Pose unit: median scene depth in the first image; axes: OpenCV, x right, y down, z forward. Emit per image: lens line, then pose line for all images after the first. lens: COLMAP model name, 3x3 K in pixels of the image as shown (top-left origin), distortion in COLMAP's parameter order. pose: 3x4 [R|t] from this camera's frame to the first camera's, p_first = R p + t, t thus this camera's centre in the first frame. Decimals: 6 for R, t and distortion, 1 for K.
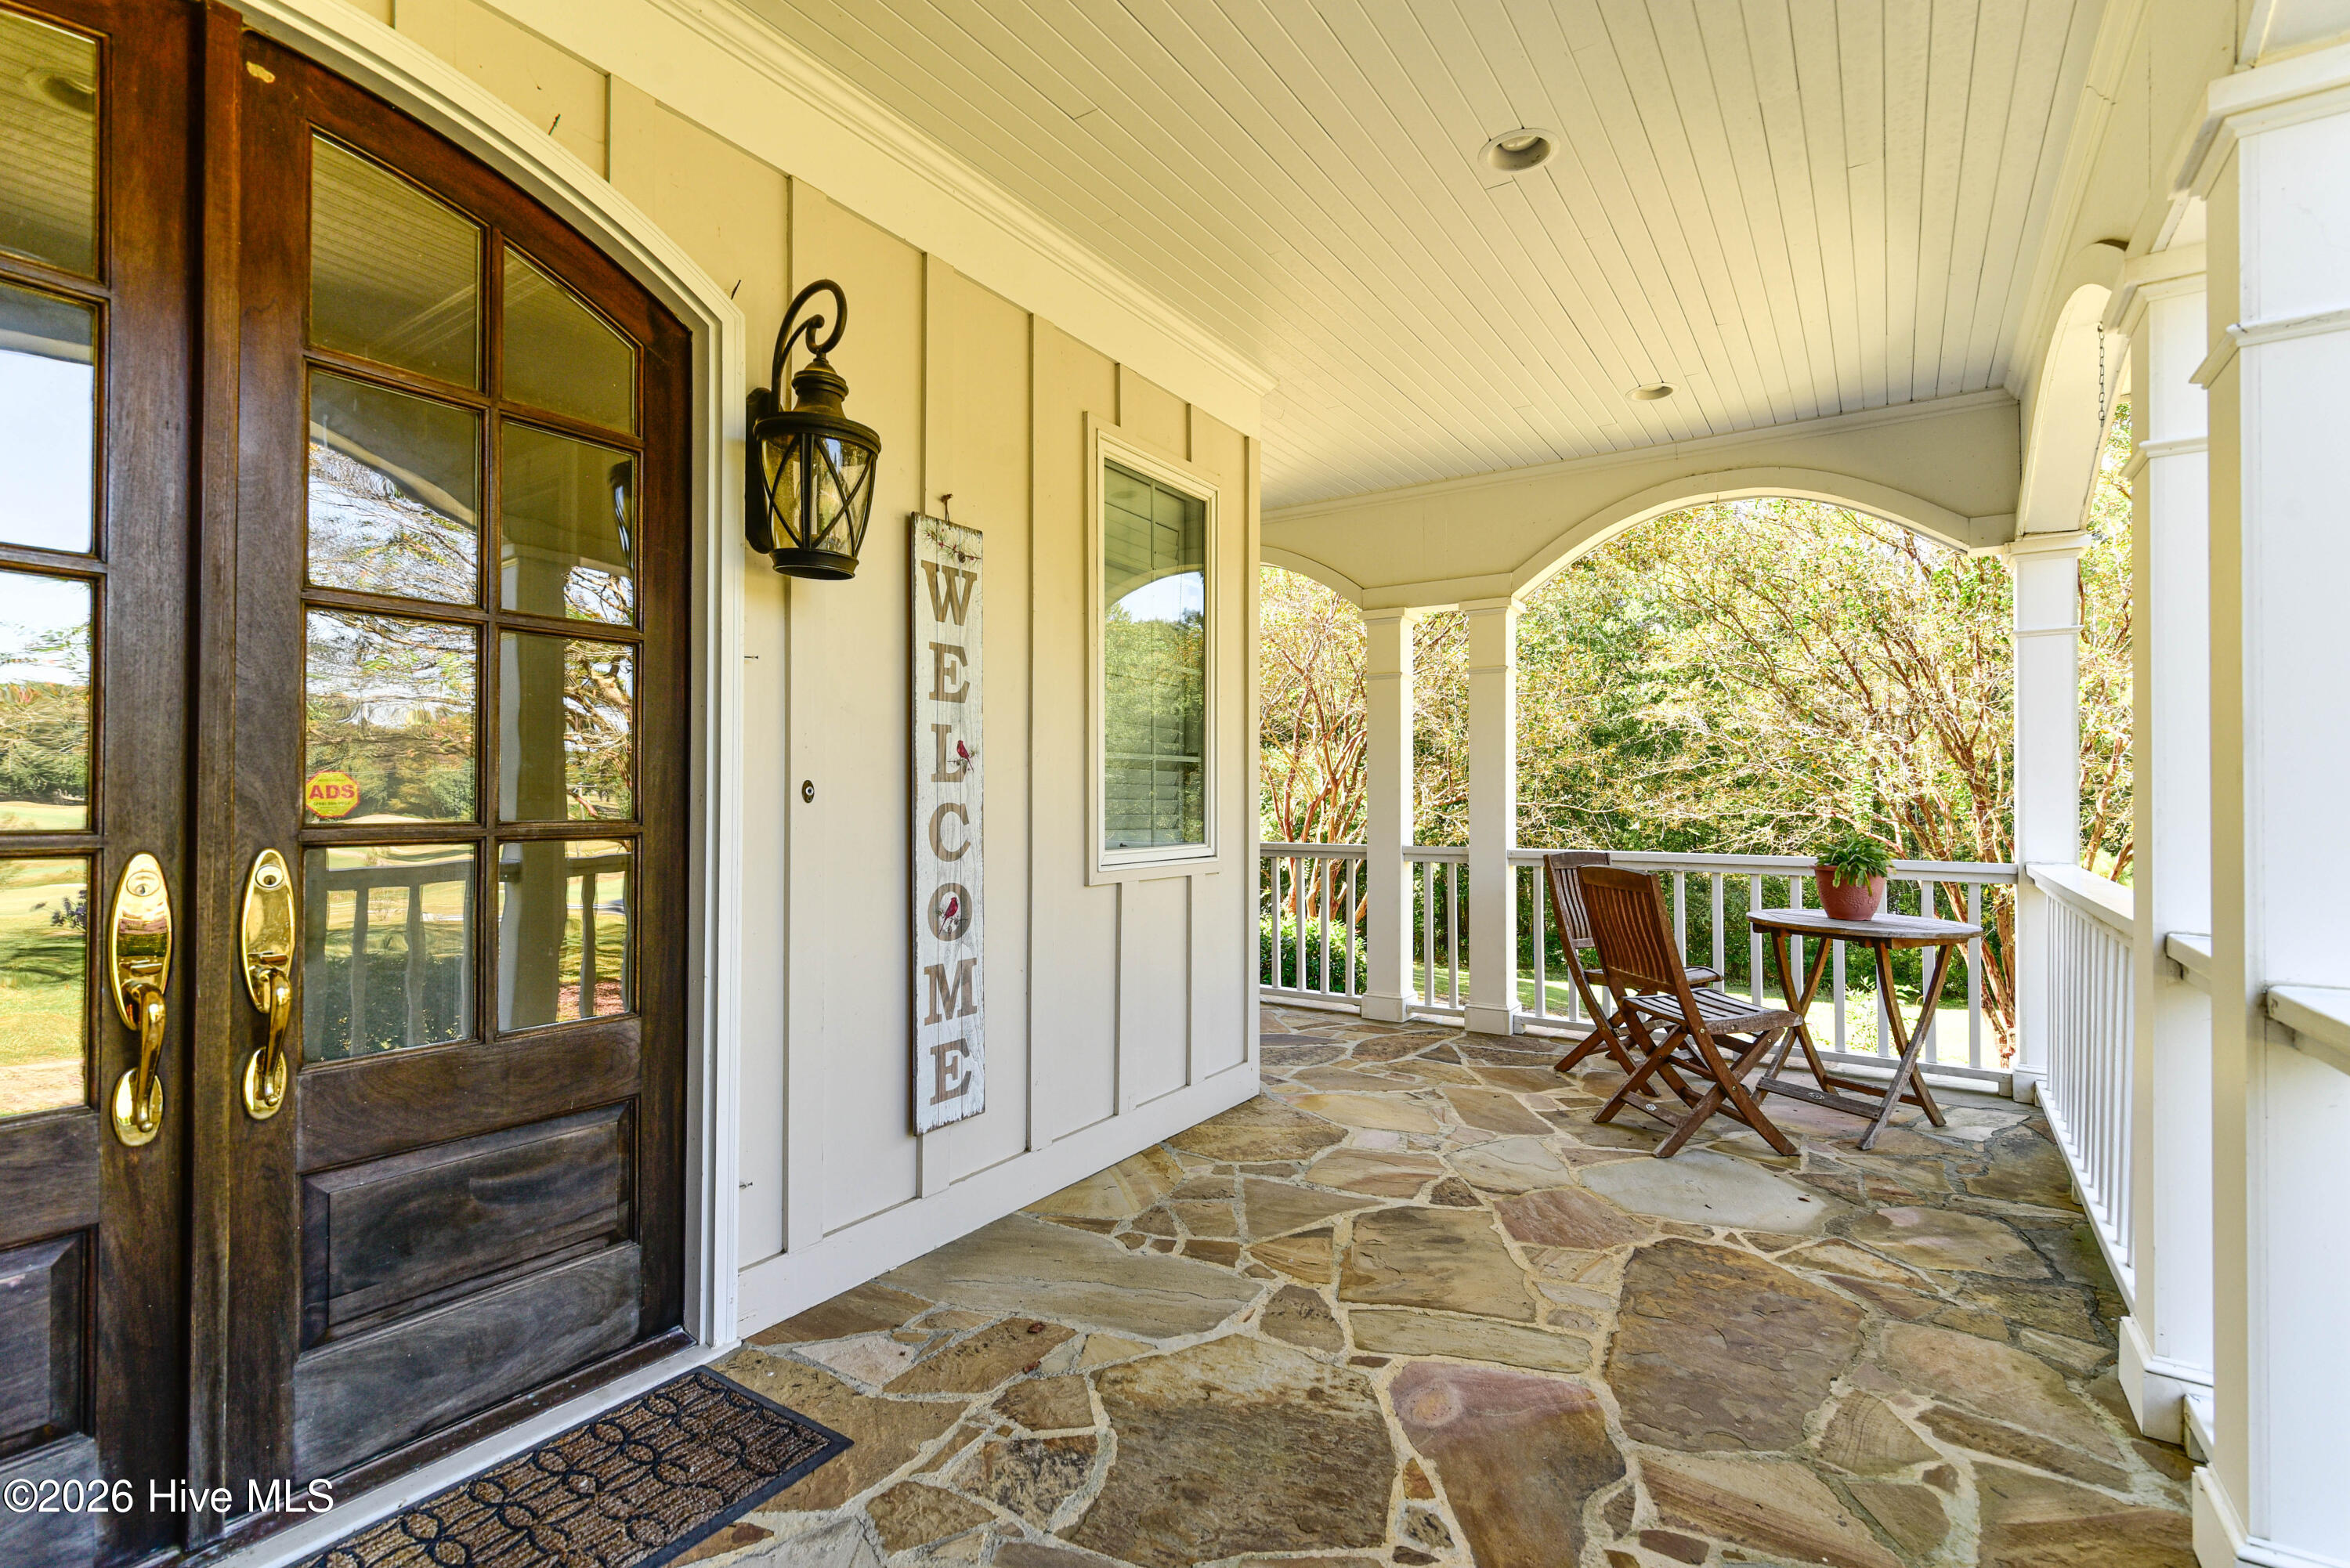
lens RADIAL K [[1069.3, 0, 1170.7], [0, 1069.3, 791.2], [0, 0, 1]] dist [-0.002219, 0.000899]
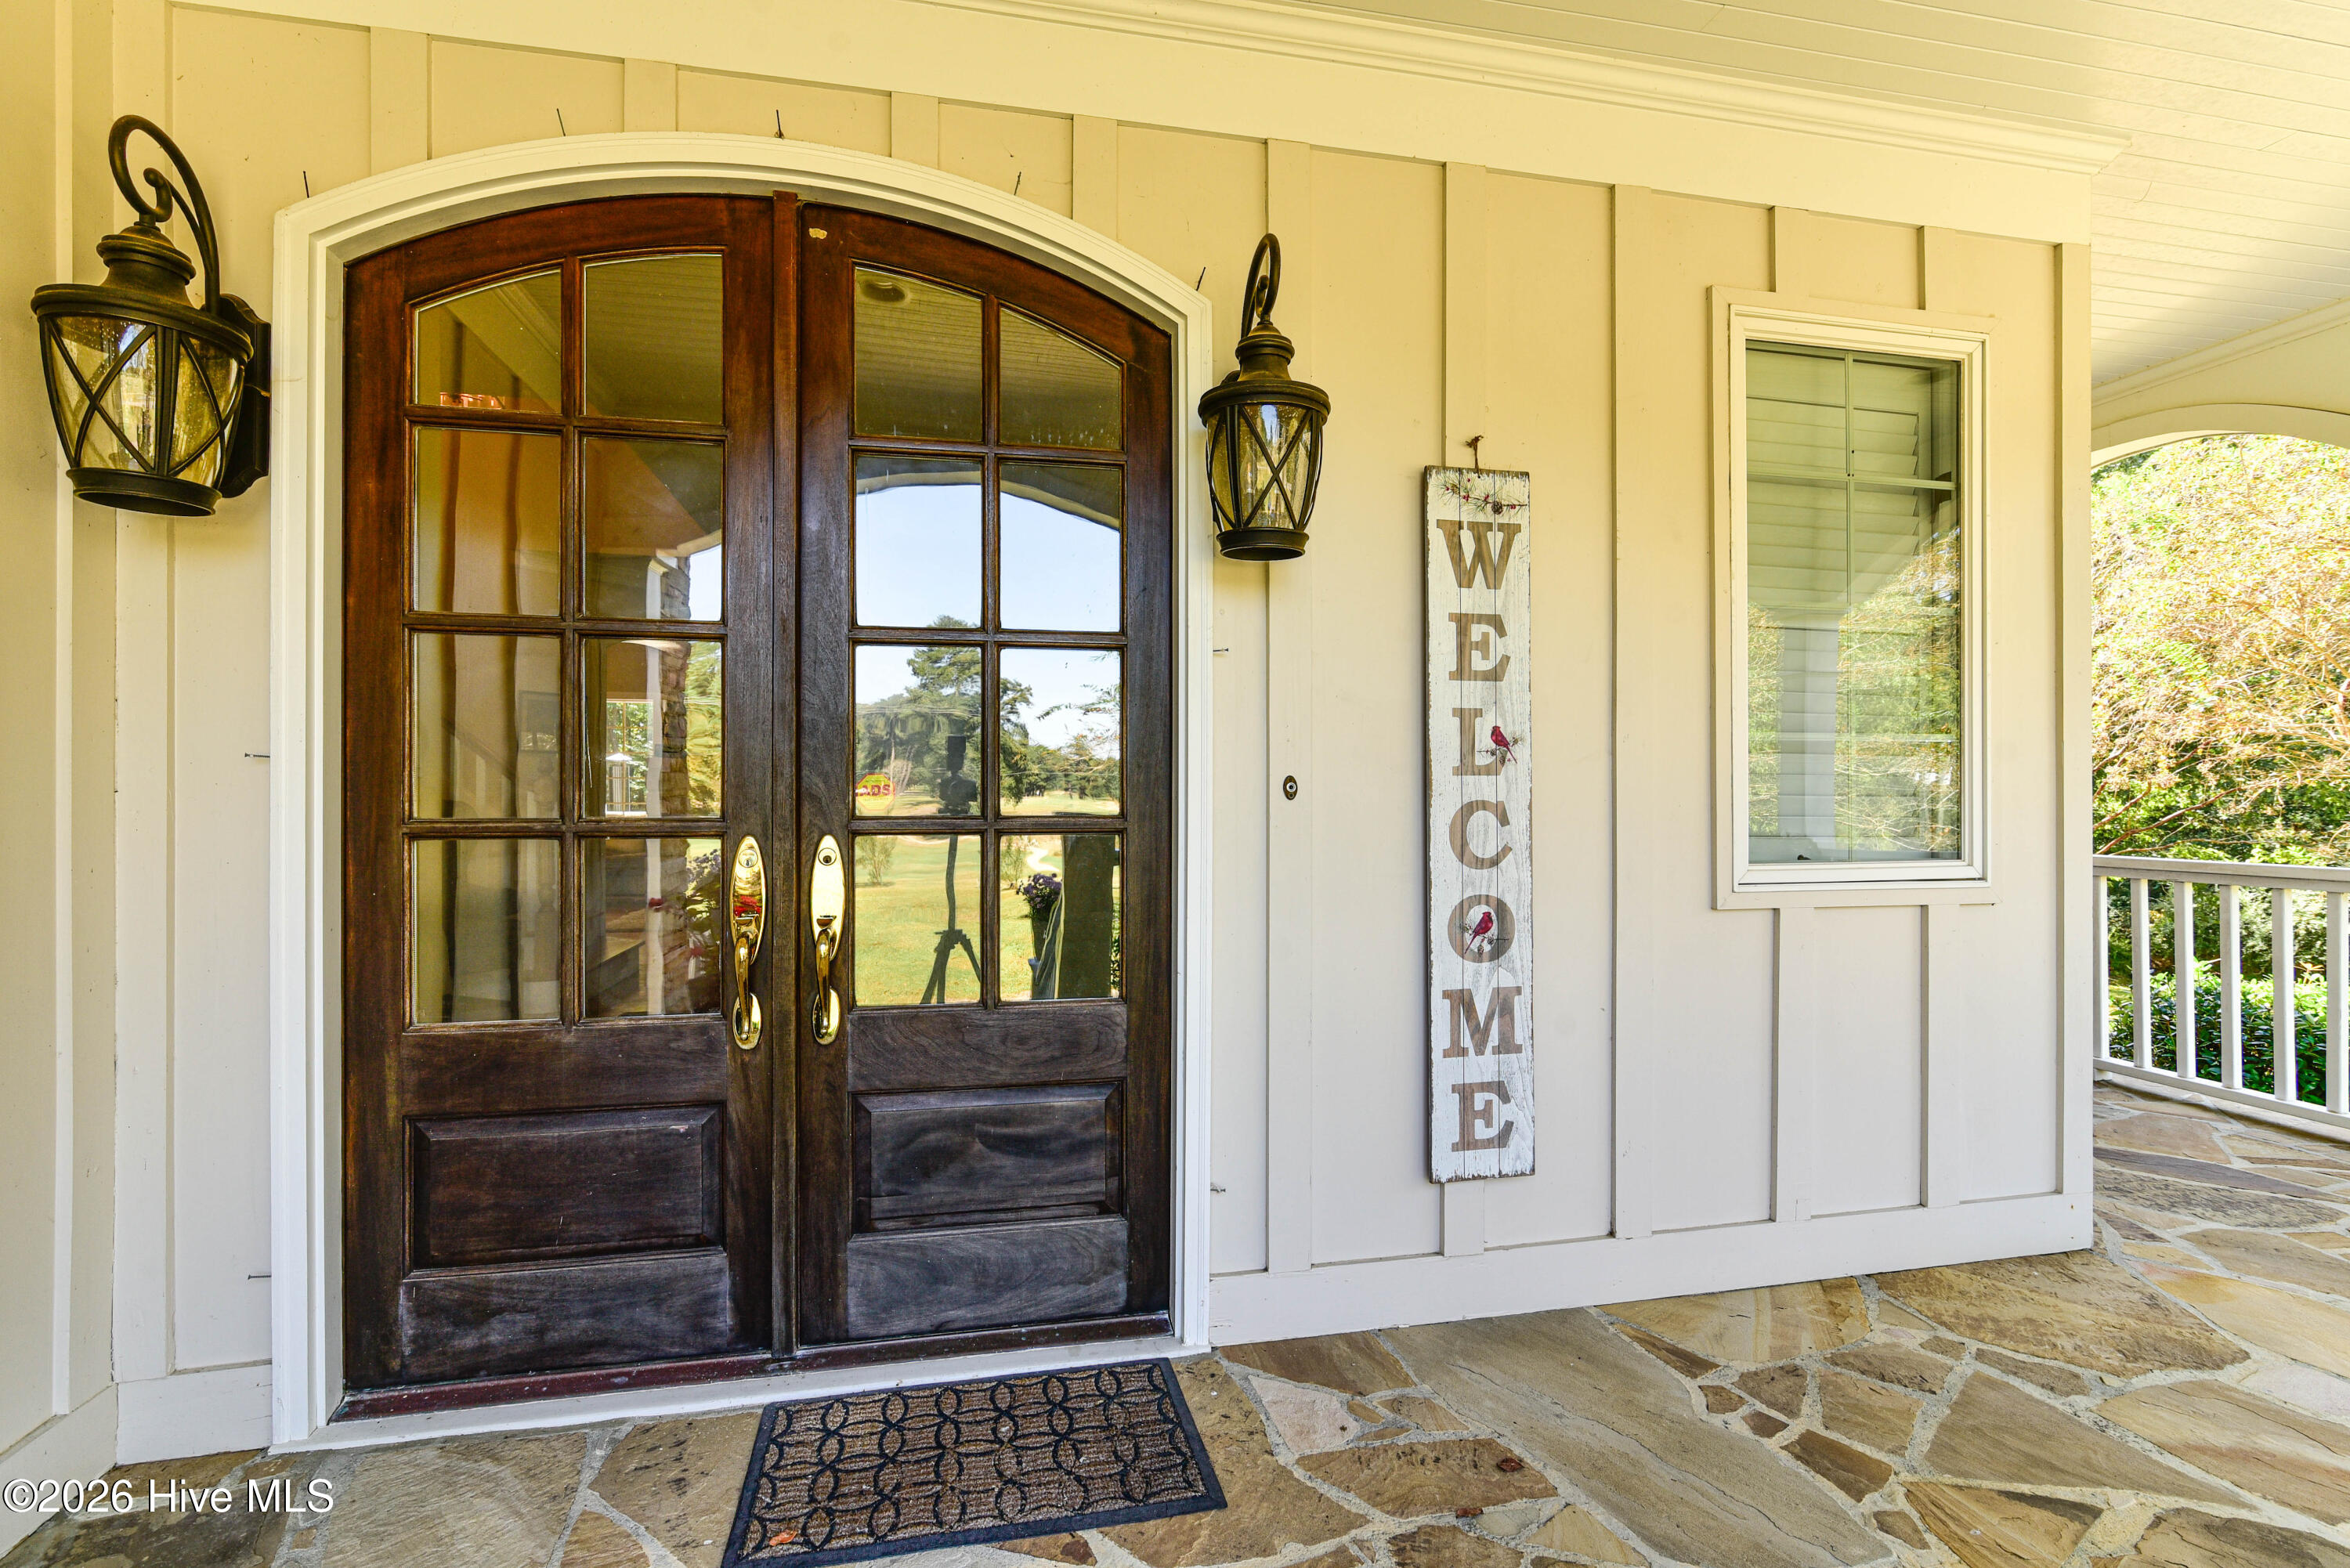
lens RADIAL K [[1069.3, 0, 1170.7], [0, 1069.3, 791.2], [0, 0, 1]] dist [-0.002219, 0.000899]
pose [[0.715361, -0.003262, -0.698747, 0.219714], [0.005927, 0.999981, 0.001400, 0.001202], [0.698730, -0.005143, 0.715367, 0.231697]]
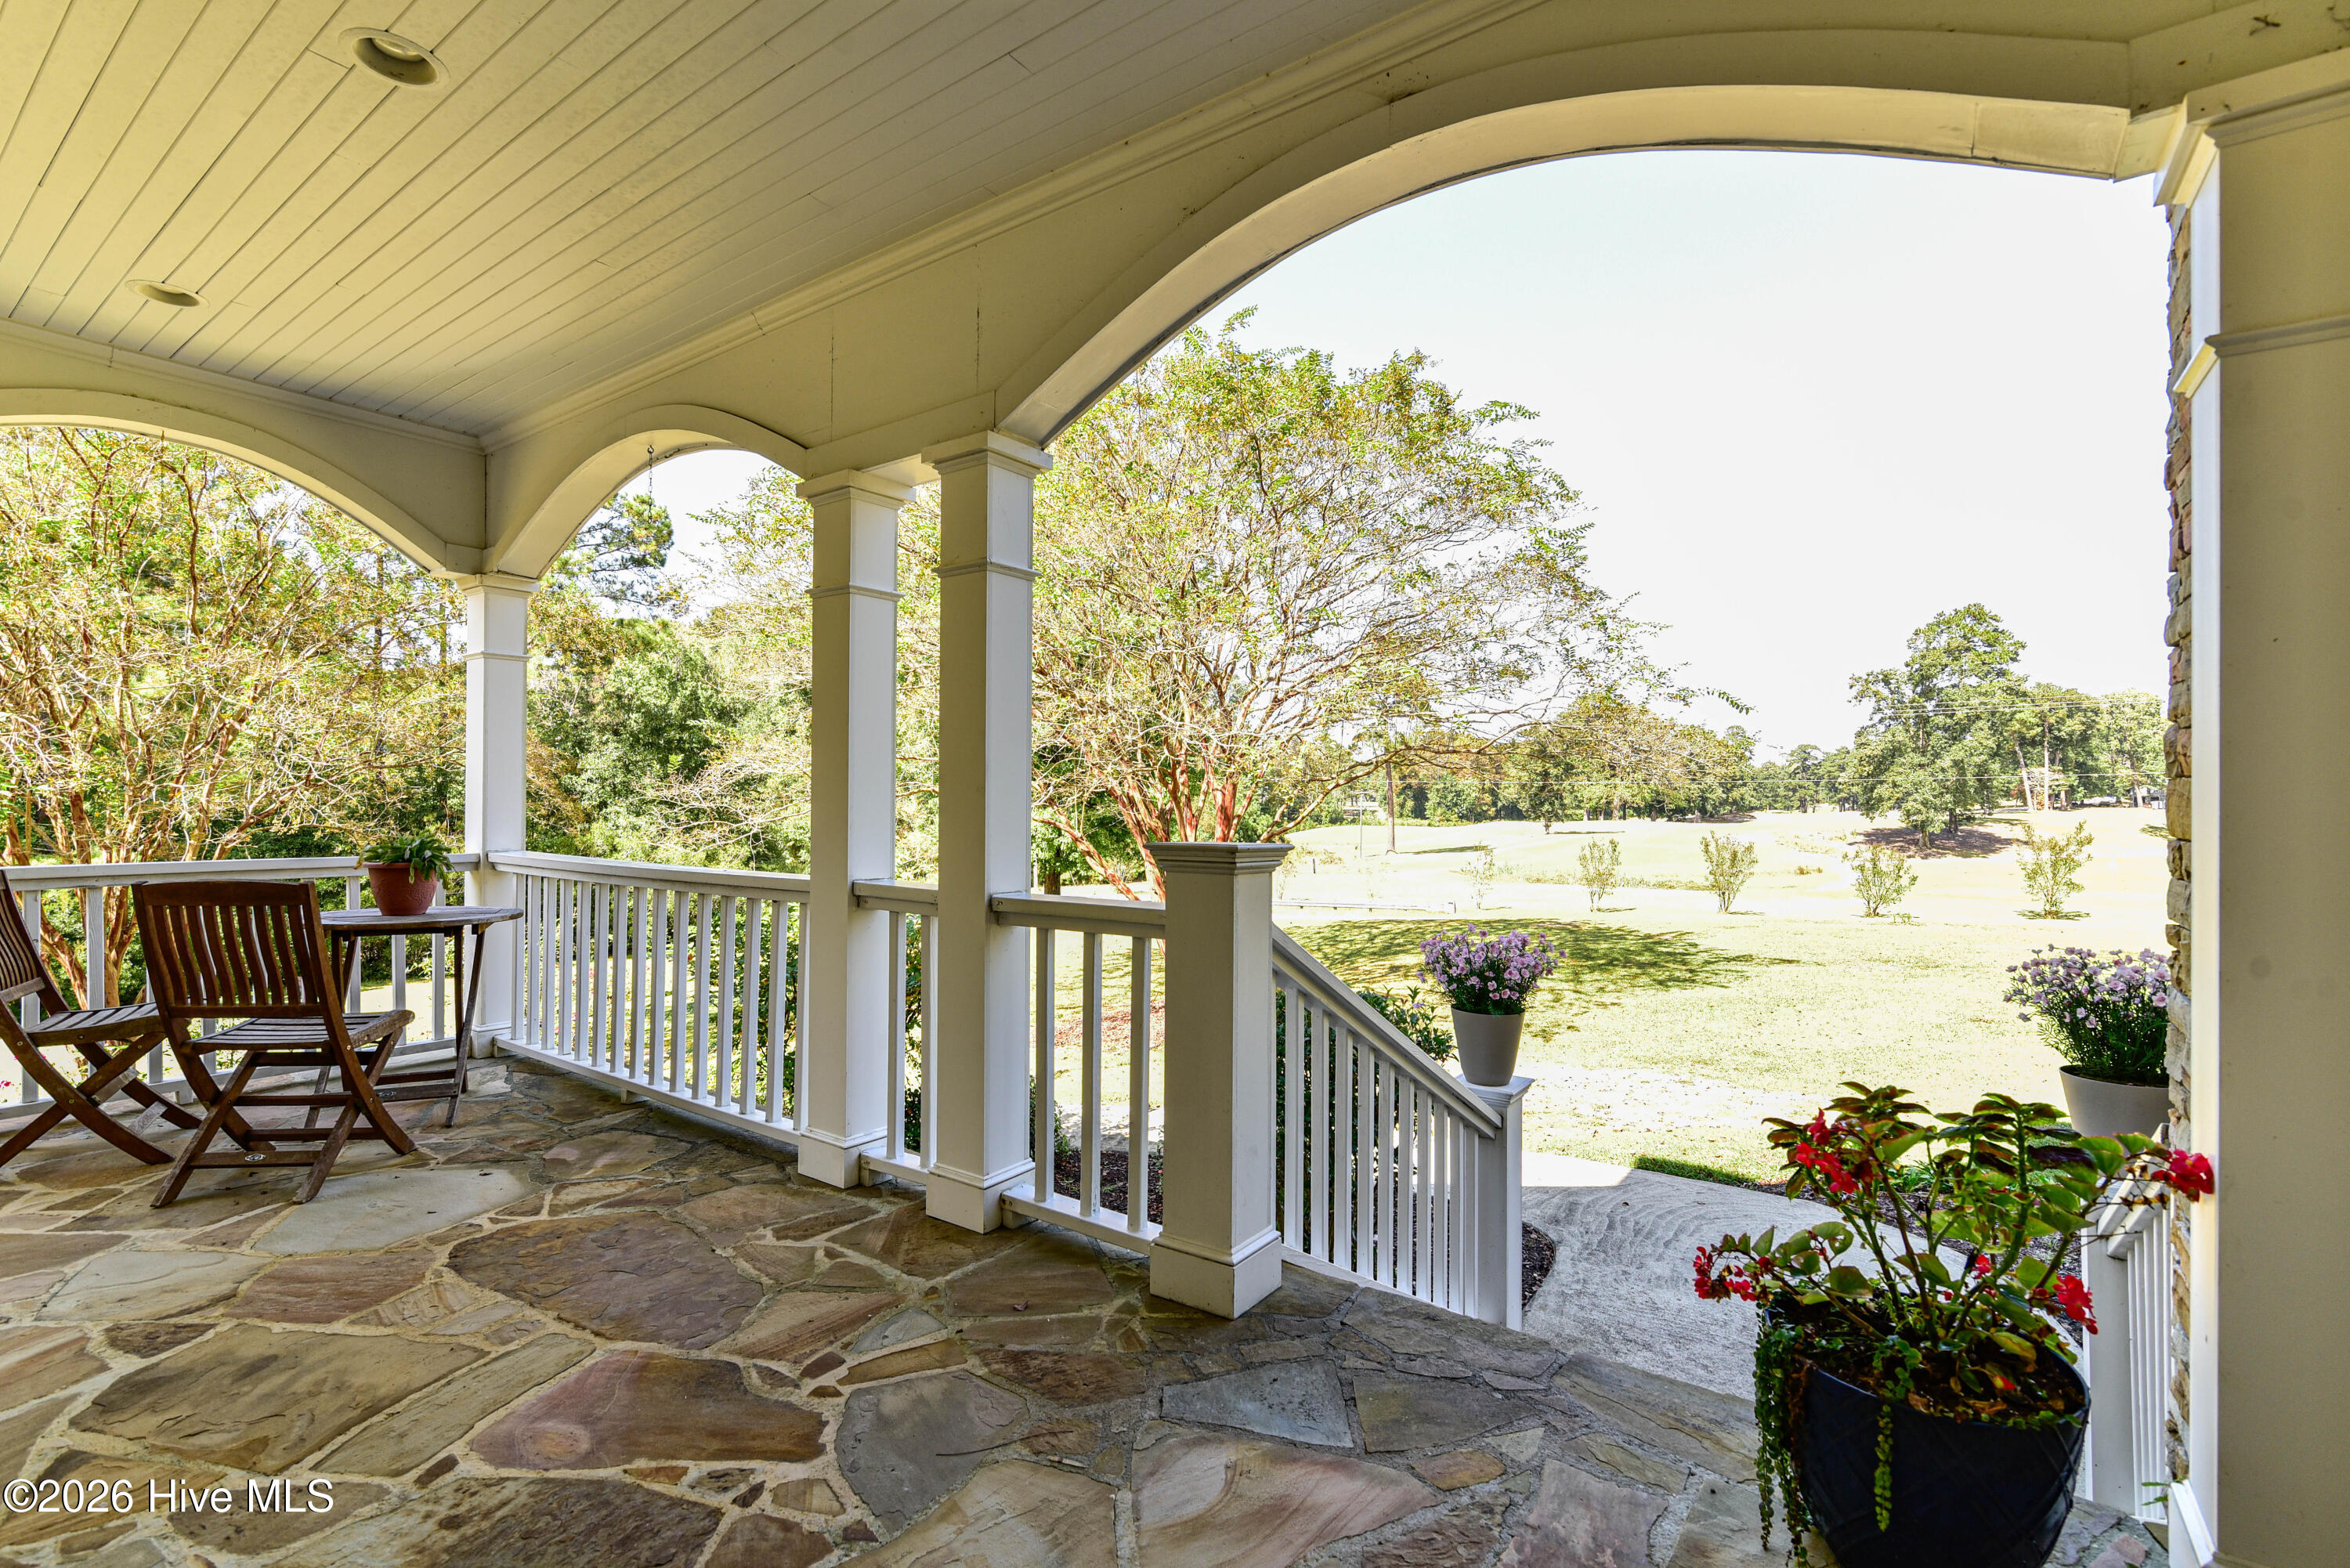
lens RADIAL K [[1069.3, 0, 1170.7], [0, 1069.3, 791.2], [0, 0, 1]] dist [-0.002219, 0.000899]
pose [[0.038270, 0.005334, 0.999253, -0.536180], [-0.011214, 0.999925, -0.004908, -0.002317], [-0.999205, -0.011018, 0.038327, 0.336509]]
